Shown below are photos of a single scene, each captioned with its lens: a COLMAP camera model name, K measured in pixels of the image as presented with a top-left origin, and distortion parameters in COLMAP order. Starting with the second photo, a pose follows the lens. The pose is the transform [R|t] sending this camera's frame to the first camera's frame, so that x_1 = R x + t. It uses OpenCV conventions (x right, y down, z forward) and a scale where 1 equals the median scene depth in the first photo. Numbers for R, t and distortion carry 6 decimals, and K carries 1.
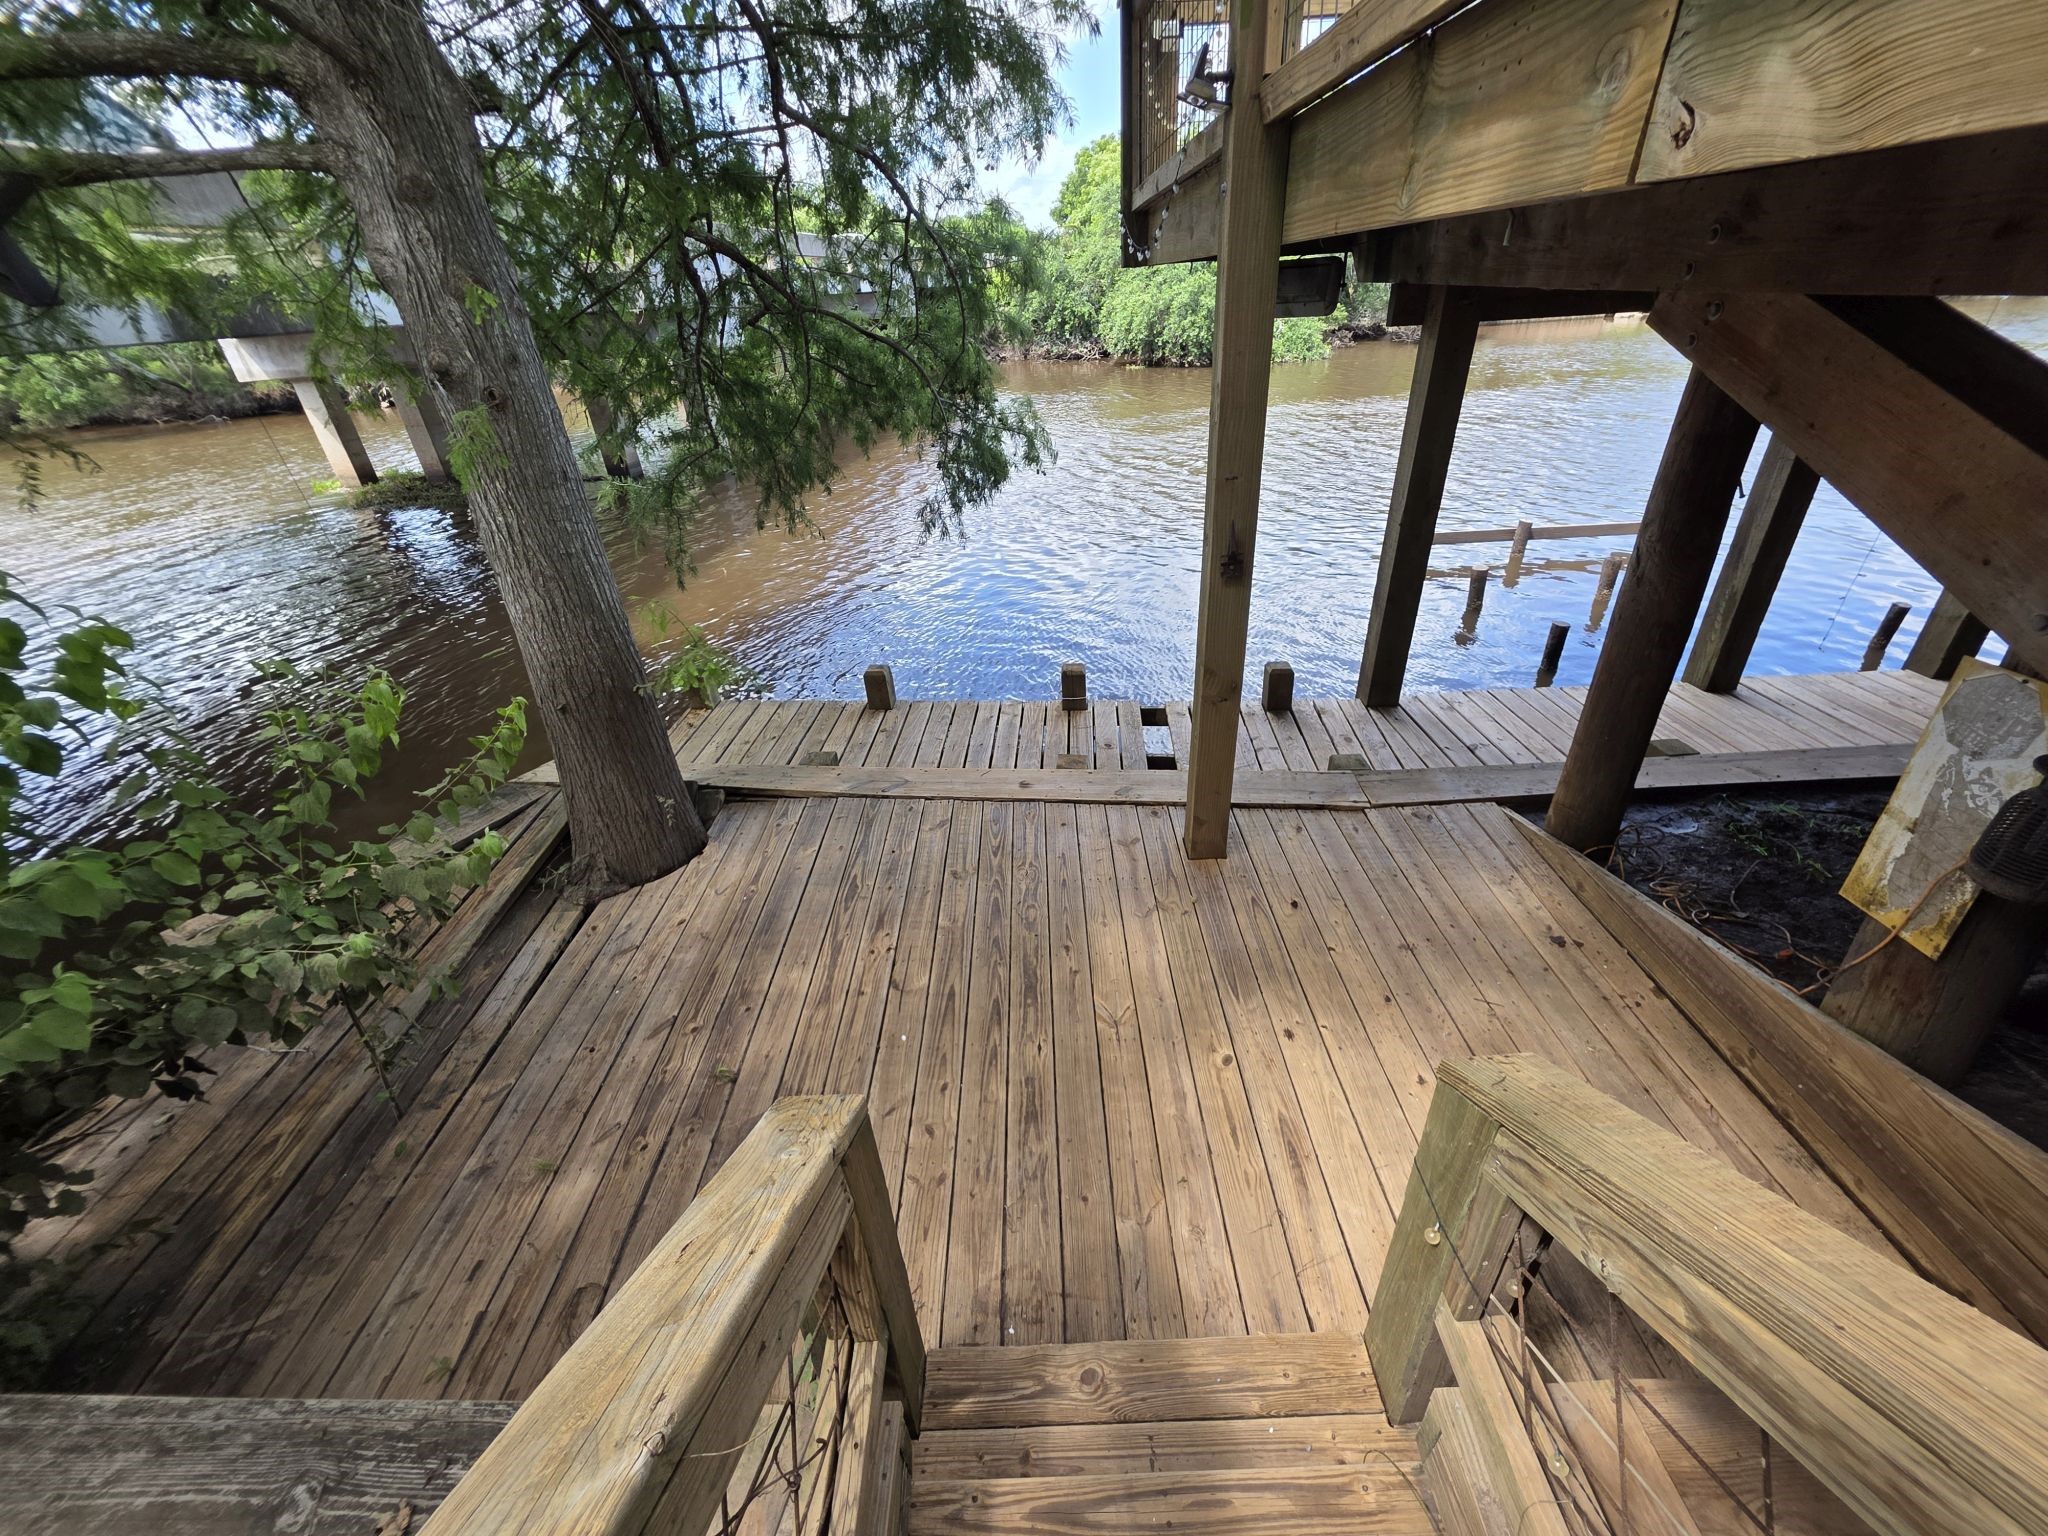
lens RADIAL K [[809.2, 0, 1016.5], [0, 809.2, 773.4], [0, 0, 1]] dist [-0.002236, 0.000432]
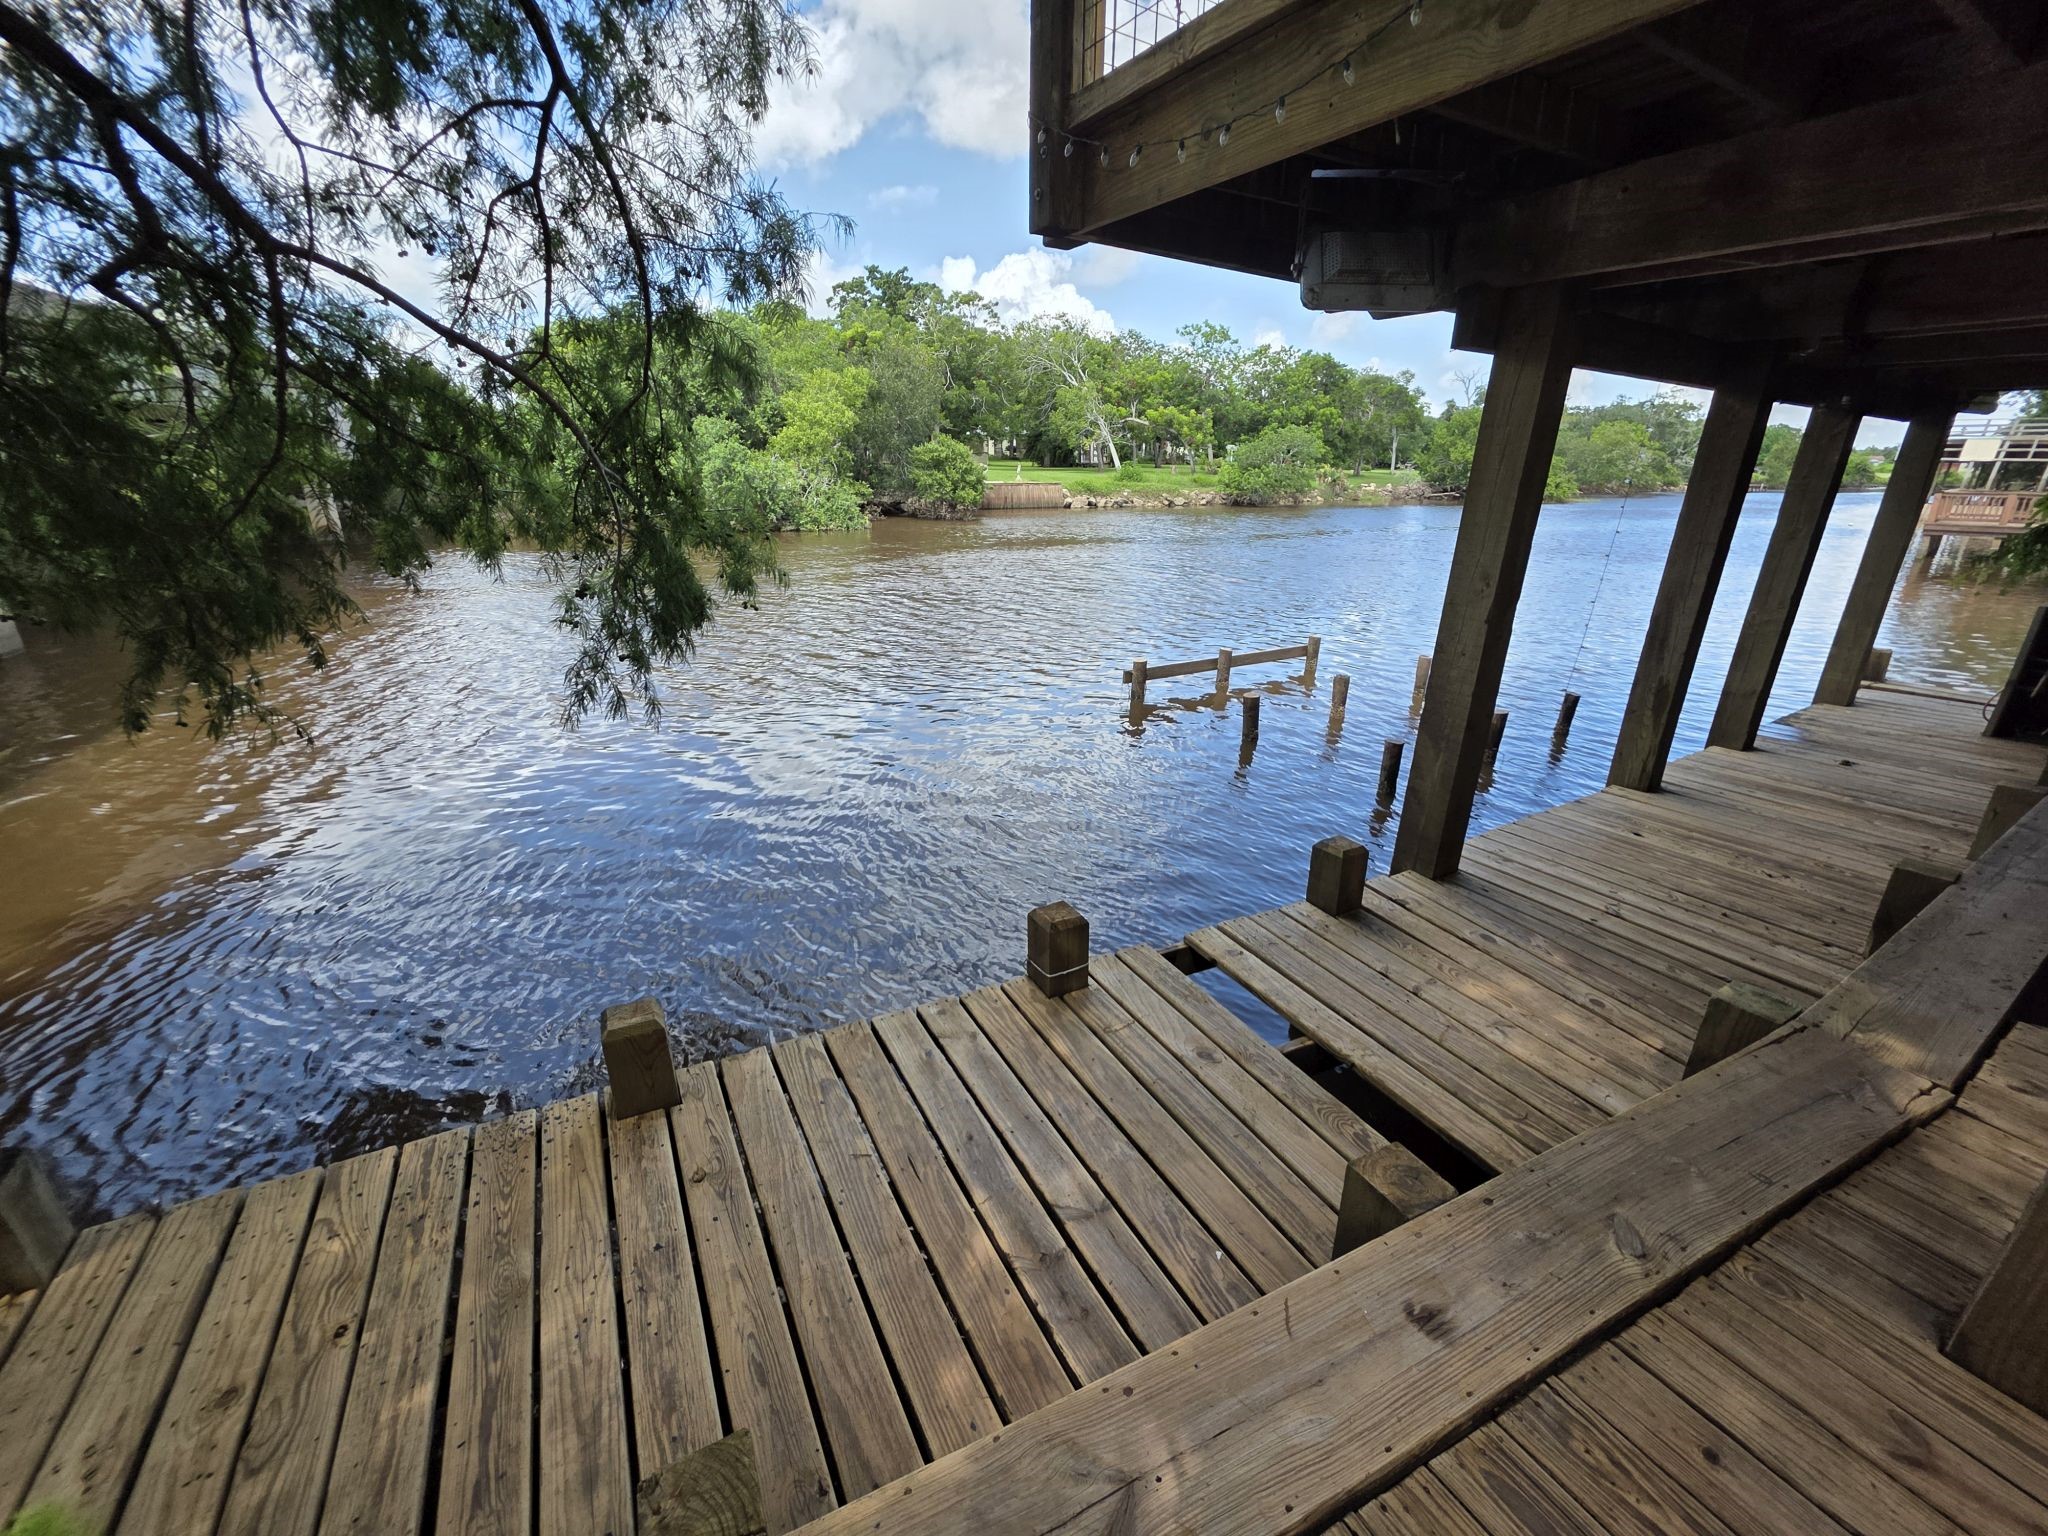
lens RADIAL K [[809.2, 0, 1042.4], [0, 809.2, 768.7], [0, 0, 1]] dist [-0.002236, 0.000432]
pose [[0.827954, -0.123375, 0.547057, -0.150389], [0.229900, 0.964433, -0.130443, -0.109173], [-0.511506, 0.233769, 0.826870, 0.381661]]
